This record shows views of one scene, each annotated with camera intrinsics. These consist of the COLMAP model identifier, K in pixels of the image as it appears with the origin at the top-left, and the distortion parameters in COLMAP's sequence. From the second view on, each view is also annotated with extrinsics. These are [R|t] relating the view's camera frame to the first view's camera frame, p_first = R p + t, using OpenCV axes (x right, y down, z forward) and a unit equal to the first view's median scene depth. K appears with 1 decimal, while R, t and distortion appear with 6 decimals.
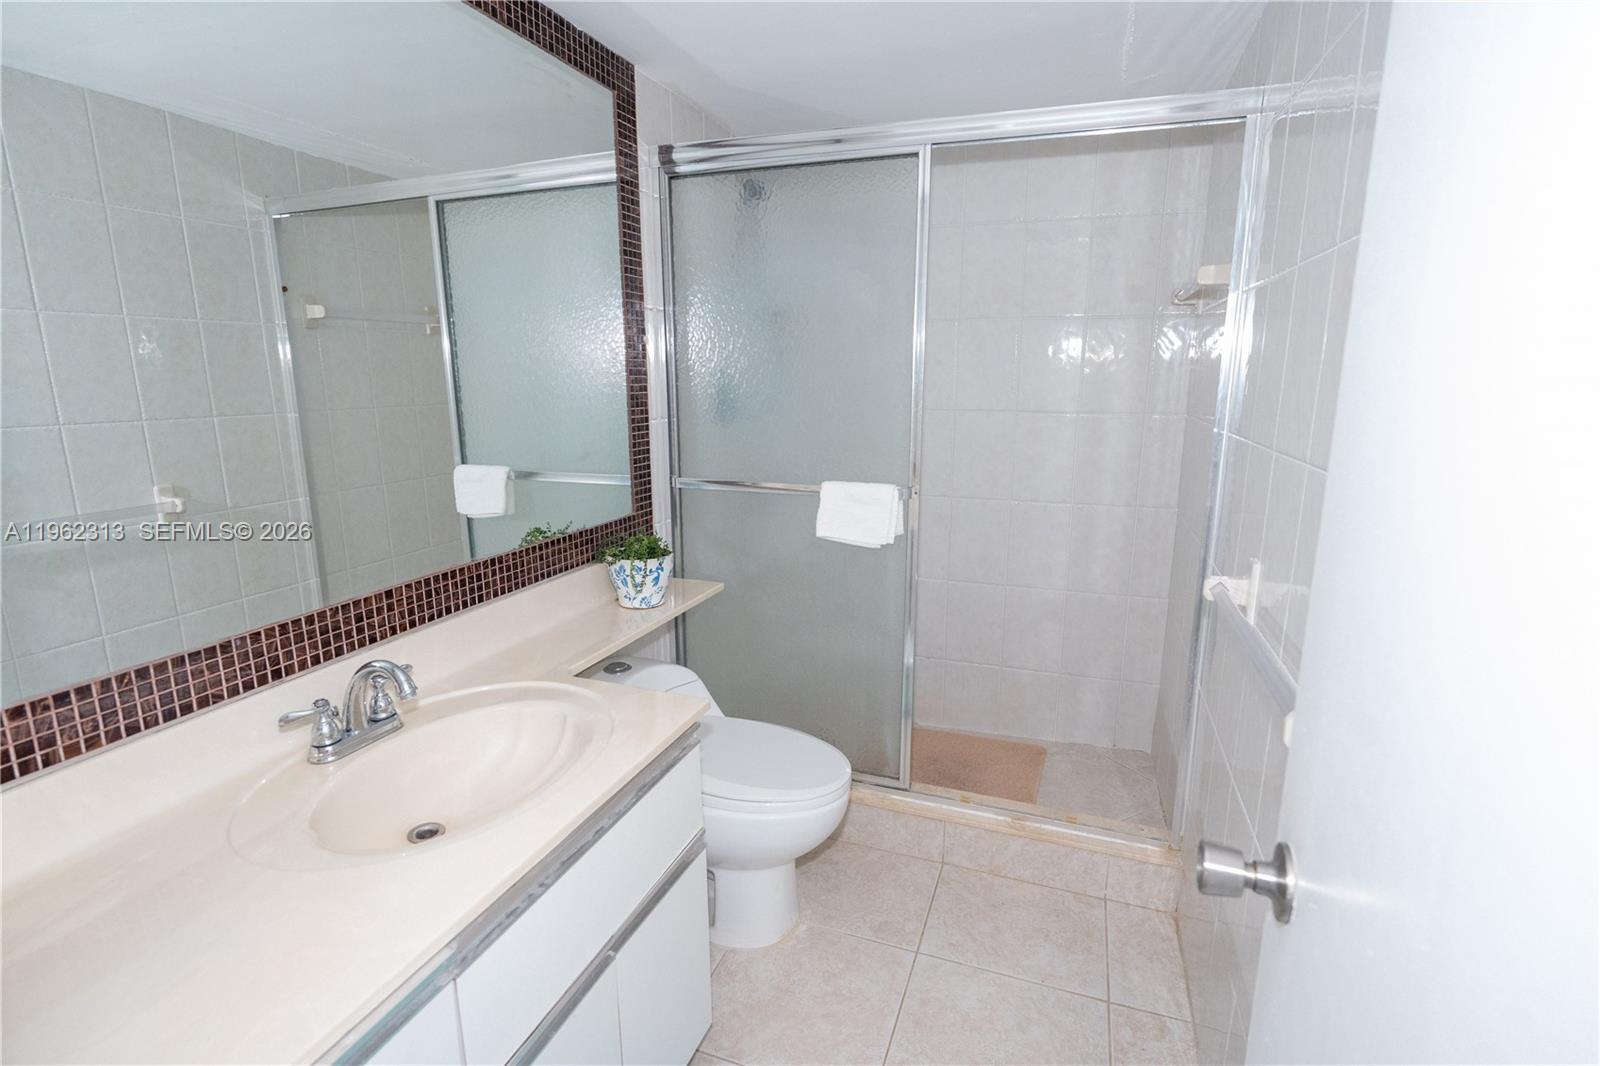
lens RADIAL K [[761.9, 0, 801.1], [0, 761.9, 531.7], [0, 0, 1]] dist [-0.002126, -0.000144]
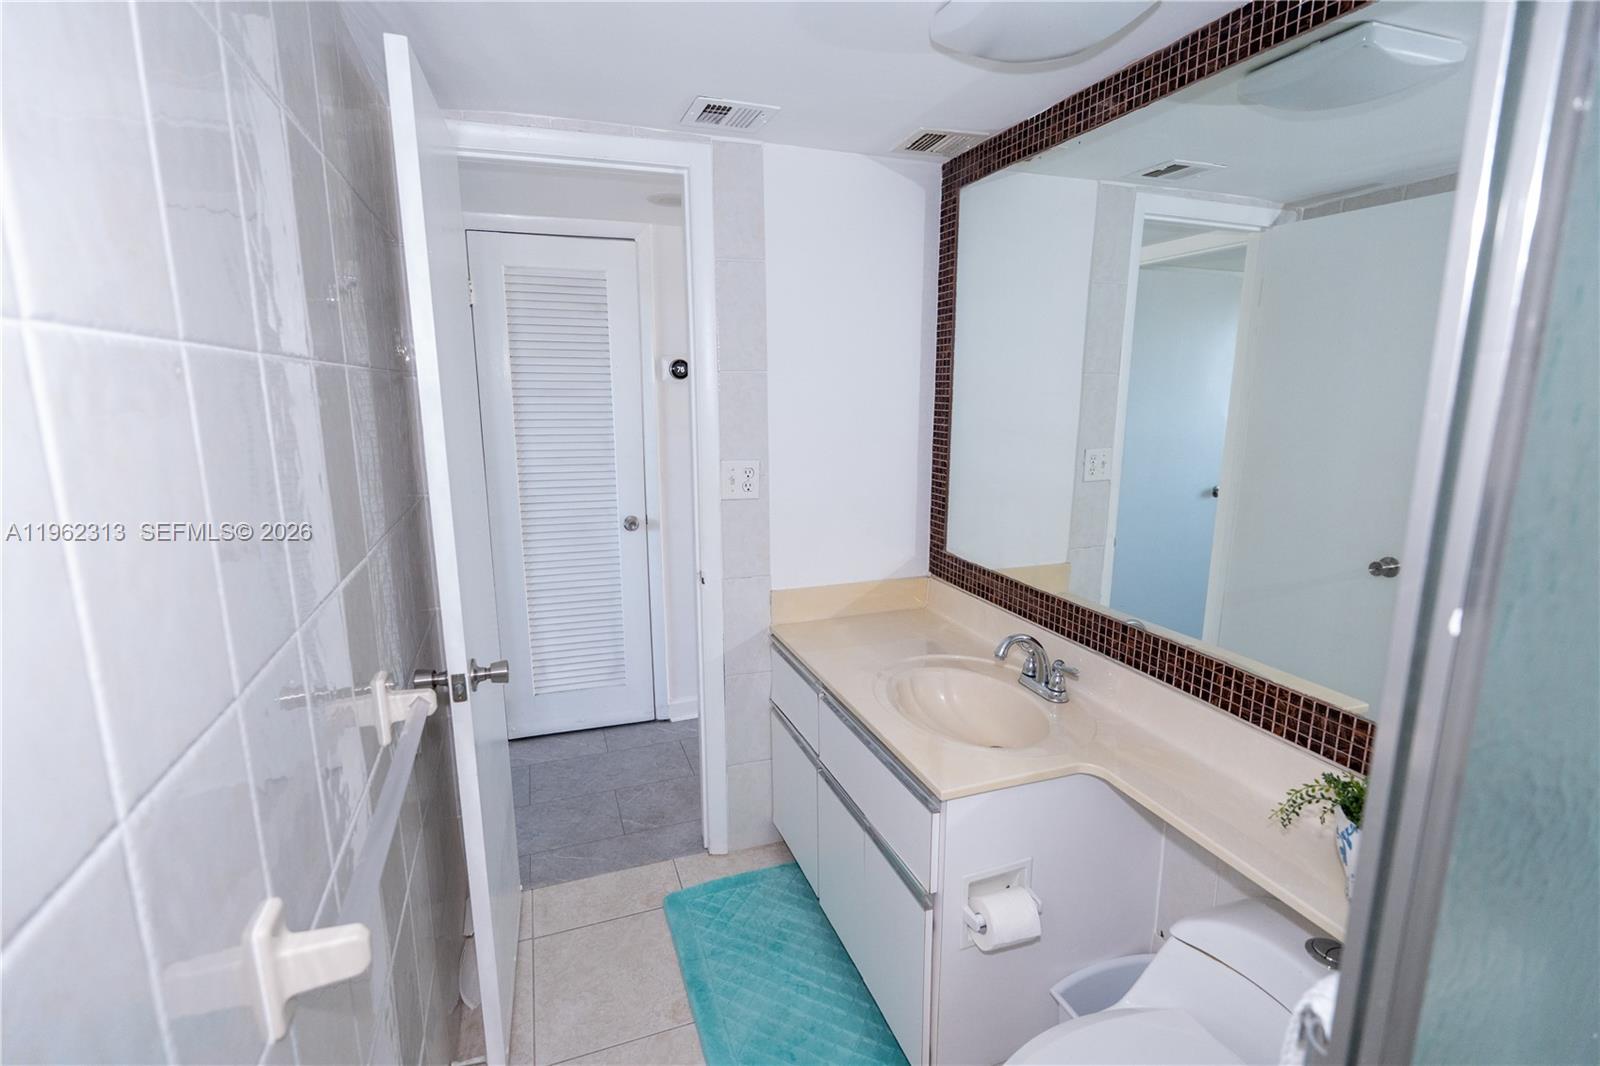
lens RADIAL K [[761.9, 0, 801.0], [0, 761.9, 534.5], [0, 0, 1]] dist [-0.002126, -0.000144]
pose [[-0.761646, 0.127621, -0.635302, 0.576800], [-0.131586, 0.929526, 0.344481, -0.386942], [0.634492, 0.345969, -0.691176, 1.377214]]
